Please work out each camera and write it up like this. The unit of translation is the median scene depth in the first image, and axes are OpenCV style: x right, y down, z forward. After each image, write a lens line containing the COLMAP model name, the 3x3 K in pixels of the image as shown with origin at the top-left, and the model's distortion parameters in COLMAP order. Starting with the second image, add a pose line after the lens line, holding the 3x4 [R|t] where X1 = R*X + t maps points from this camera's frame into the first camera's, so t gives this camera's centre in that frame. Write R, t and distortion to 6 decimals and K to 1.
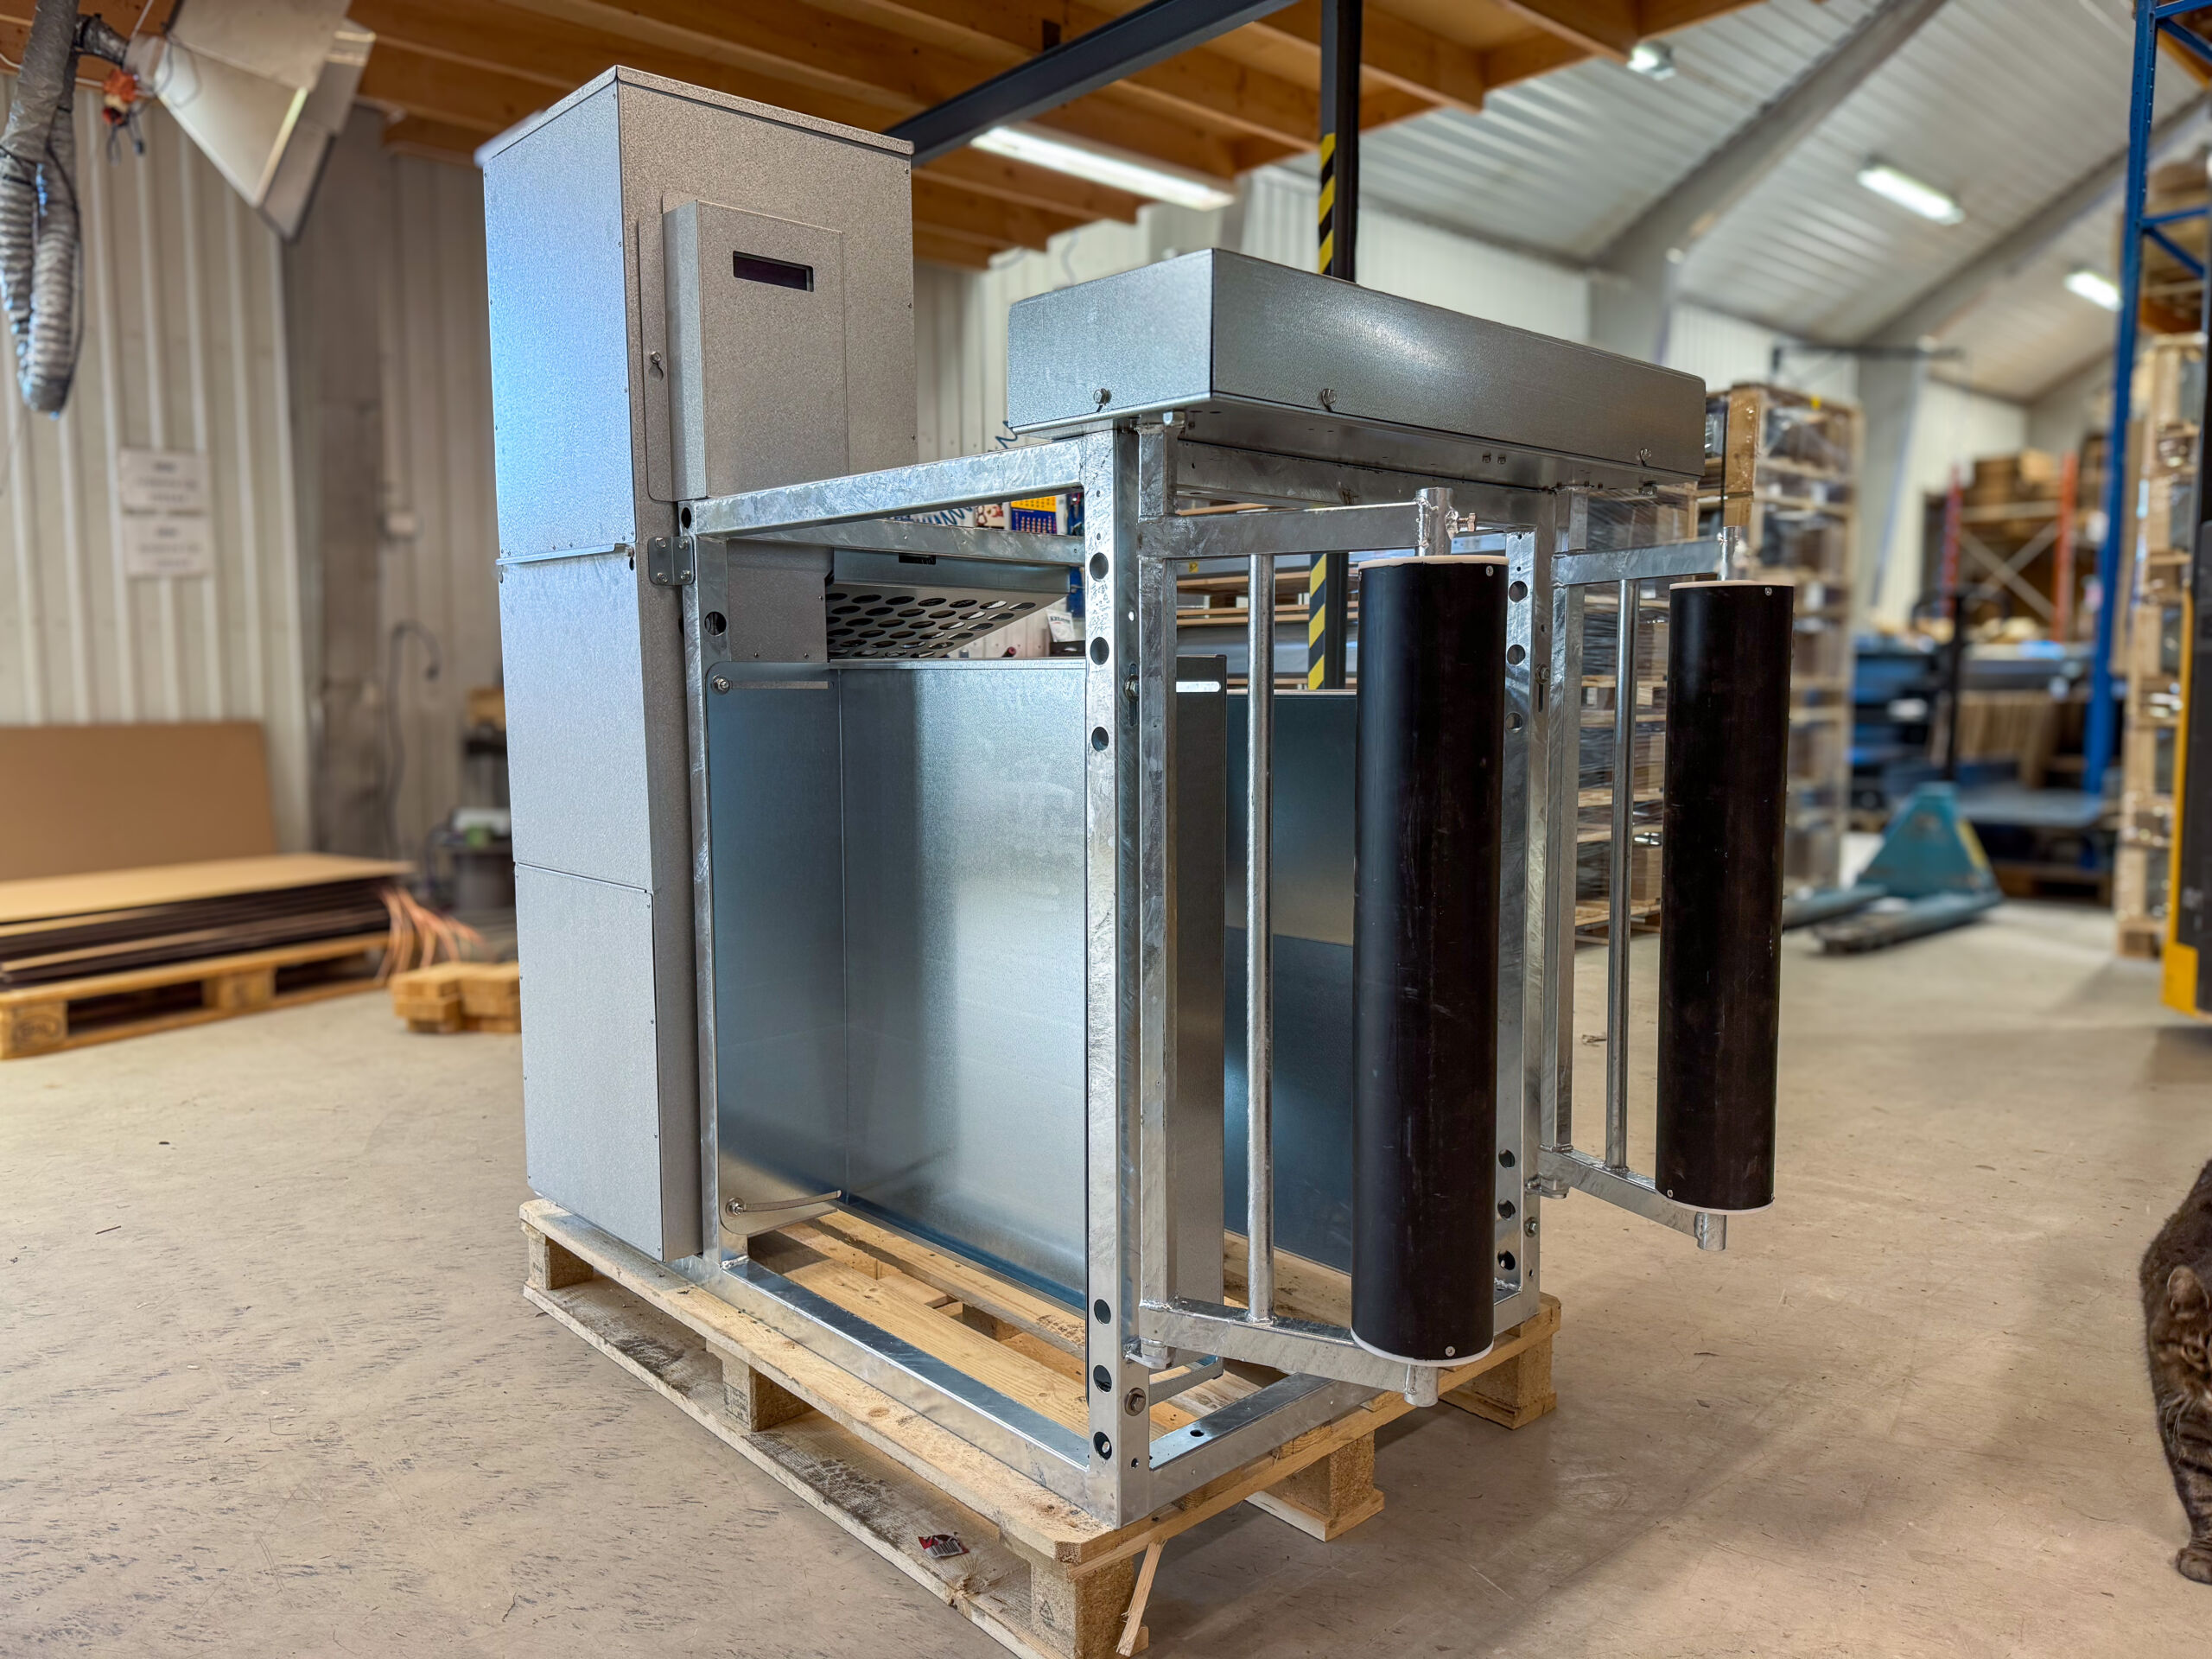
lens RADIAL K [[1566.4, 0, 1115.8], [0, 1566.4, 834.9], [0, 0, 1]] dist [-0.001179, -0.006944]
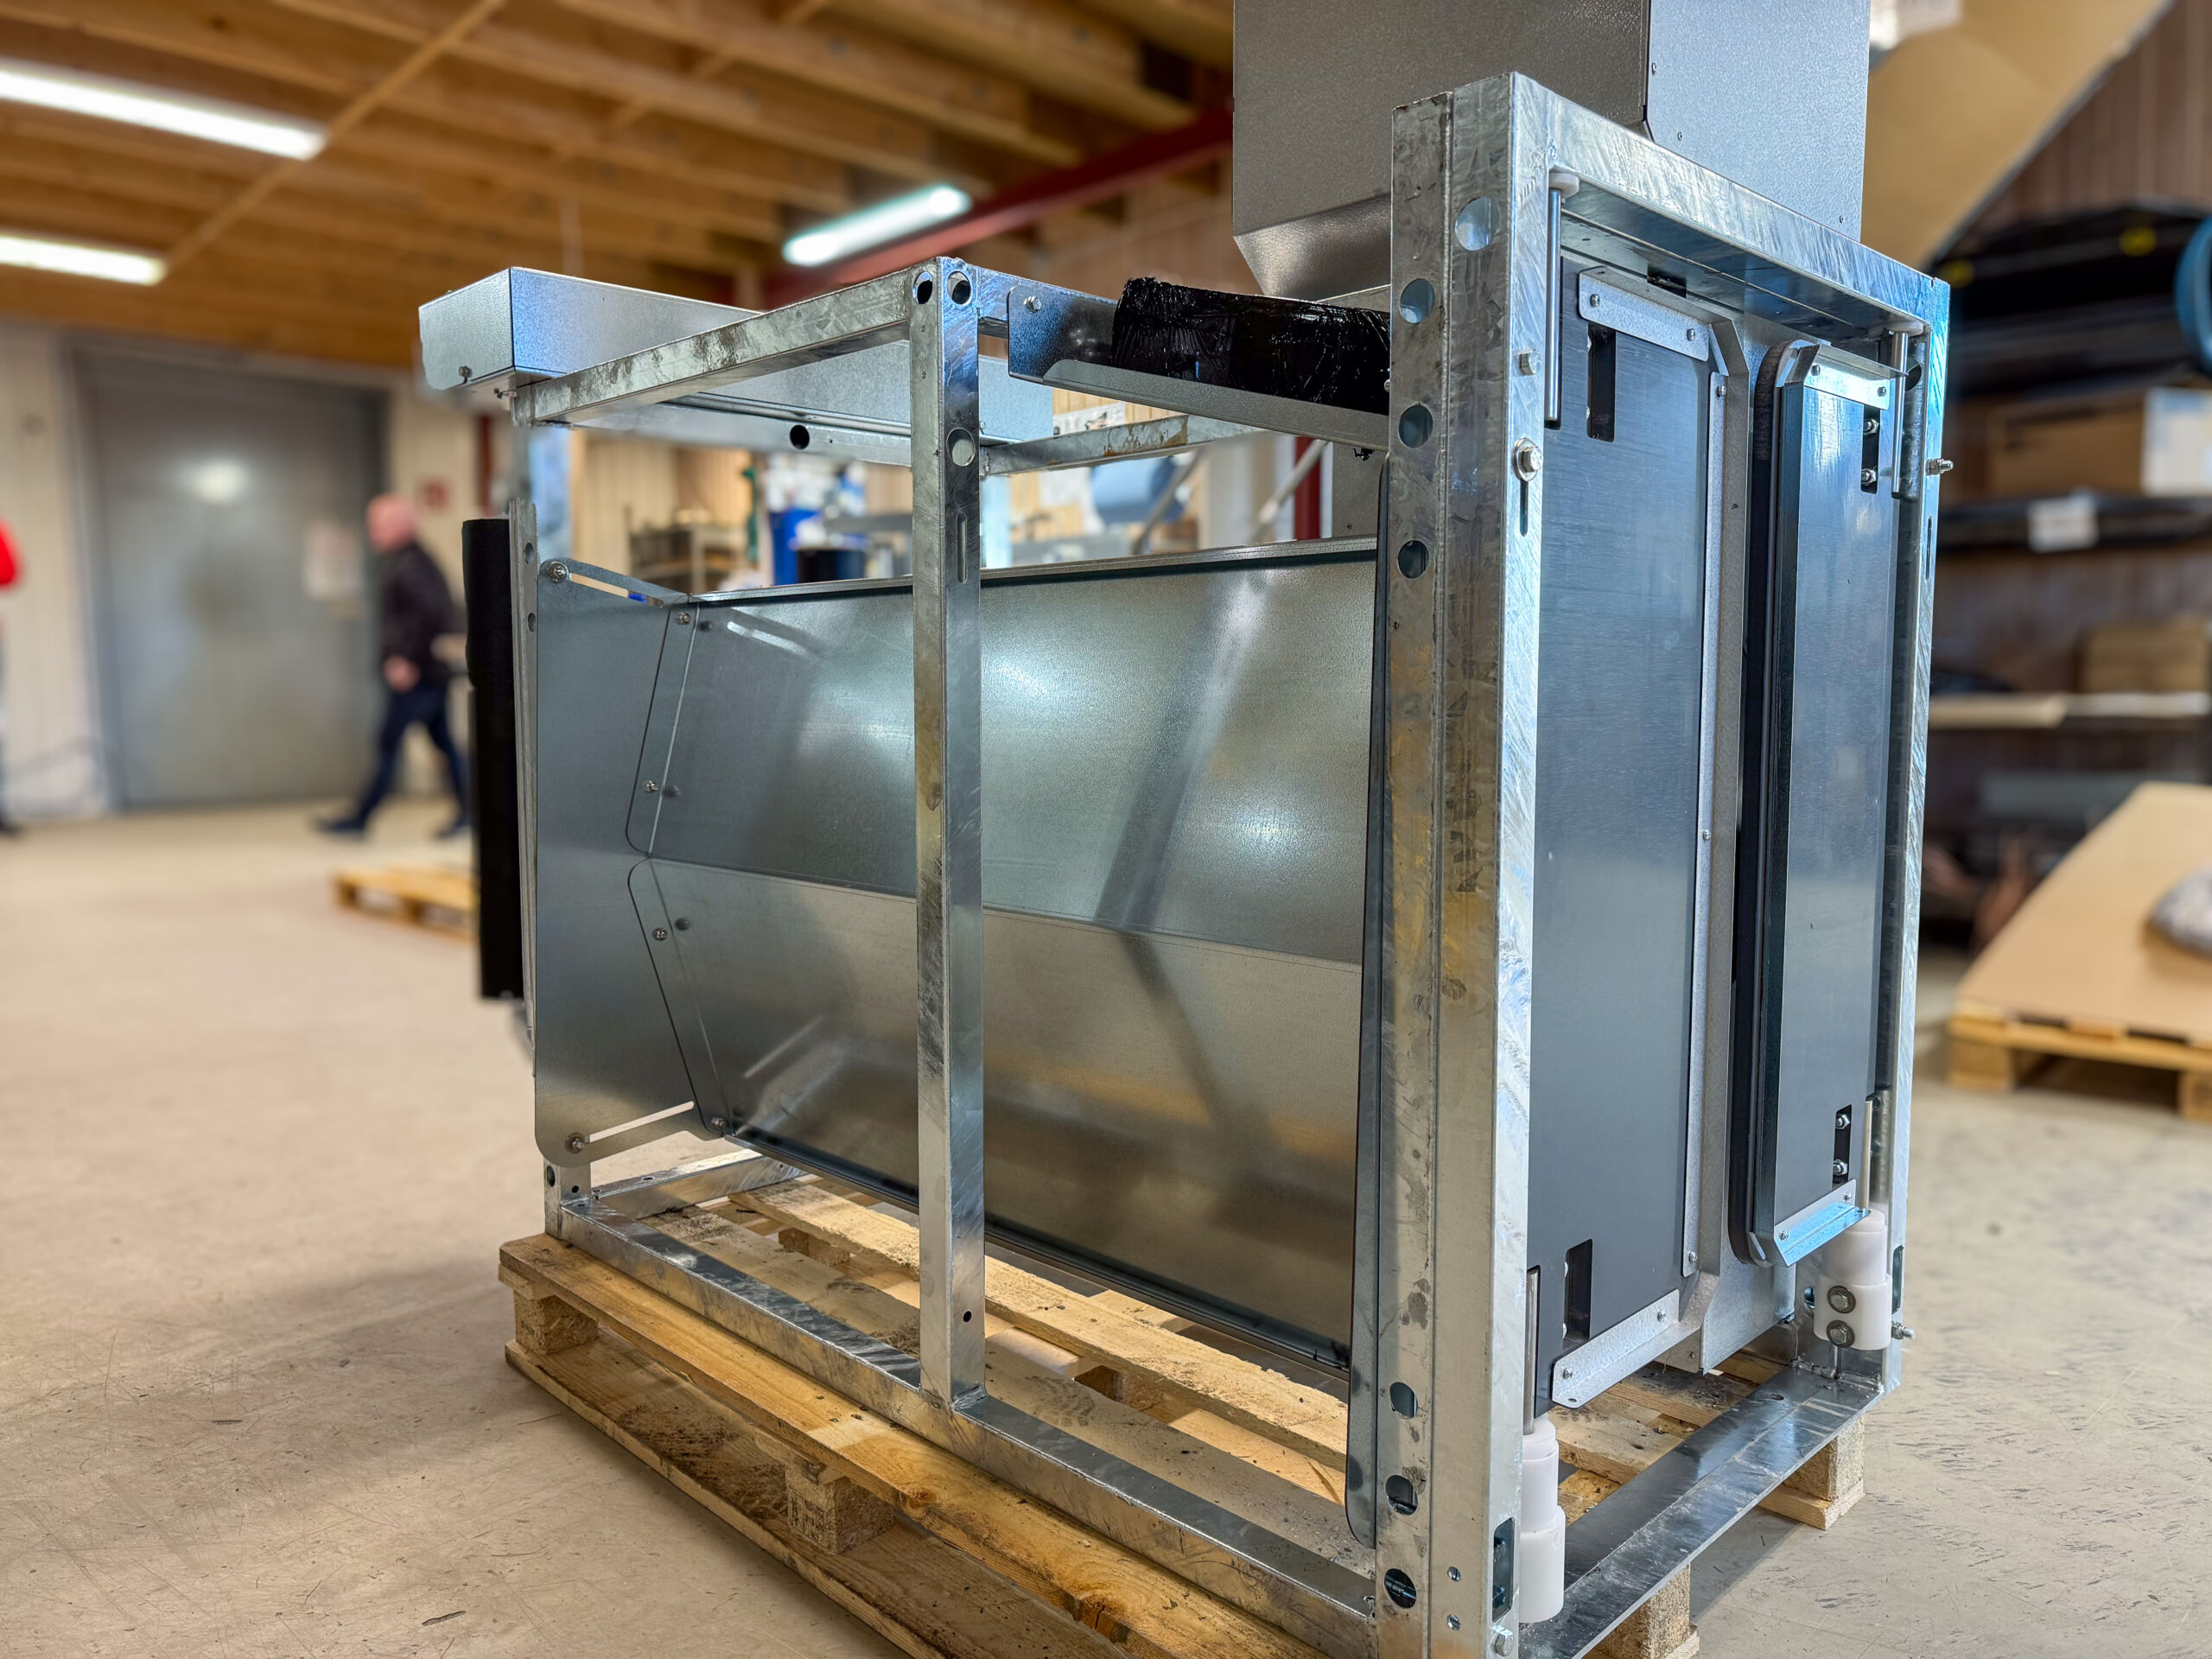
lens RADIAL K [[1566.4, 0, 1115.8], [0, 1566.4, 834.9], [0, 0, 1]] dist [-0.001179, -0.006944]
pose [[-0.999551, 0.008623, -0.028692, -0.063755], [0.002995, 0.981649, 0.190672, -0.129813], [0.029810, 0.190500, -0.981234, 2.027379]]
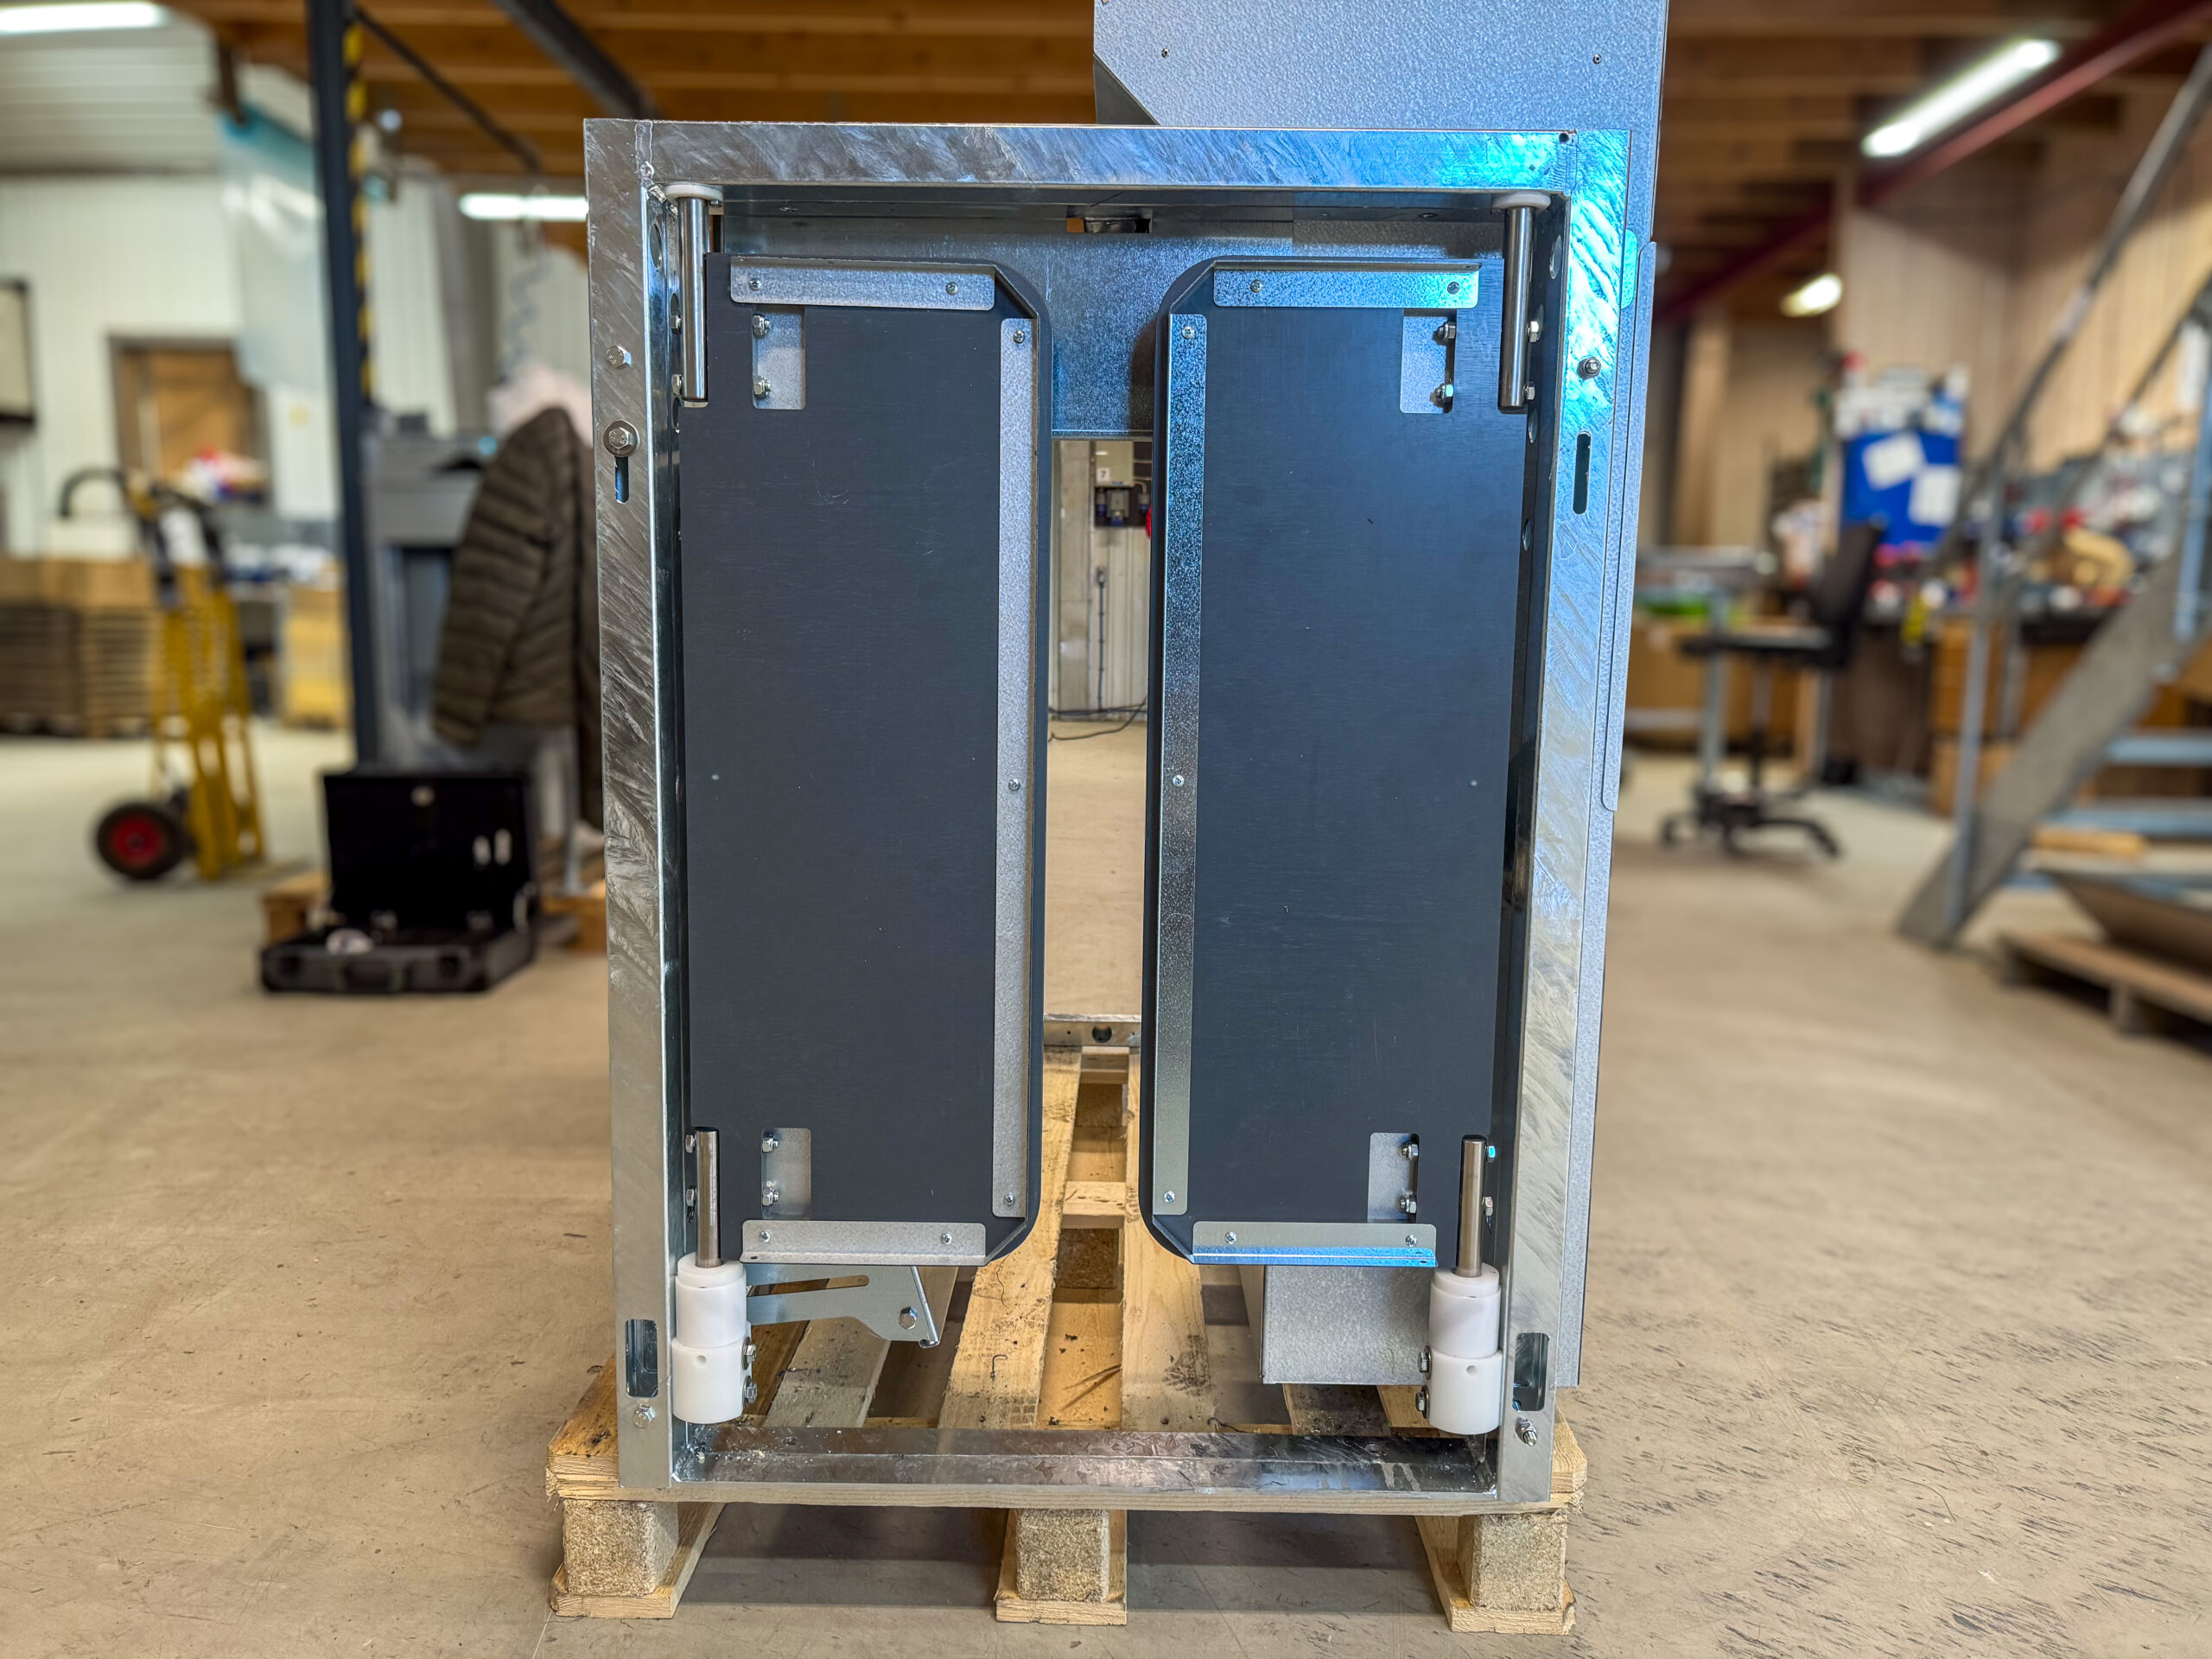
lens RADIAL K [[1566.4, 0, 1115.8], [0, 1566.4, 834.9], [0, 0, 1]] dist [-0.001179, -0.006944]
pose [[-0.726325, -0.102068, 0.679731, -0.767195], [0.054906, 0.977138, 0.205395, -0.112887], [-0.685155, 0.186505, -0.704116, 1.832012]]
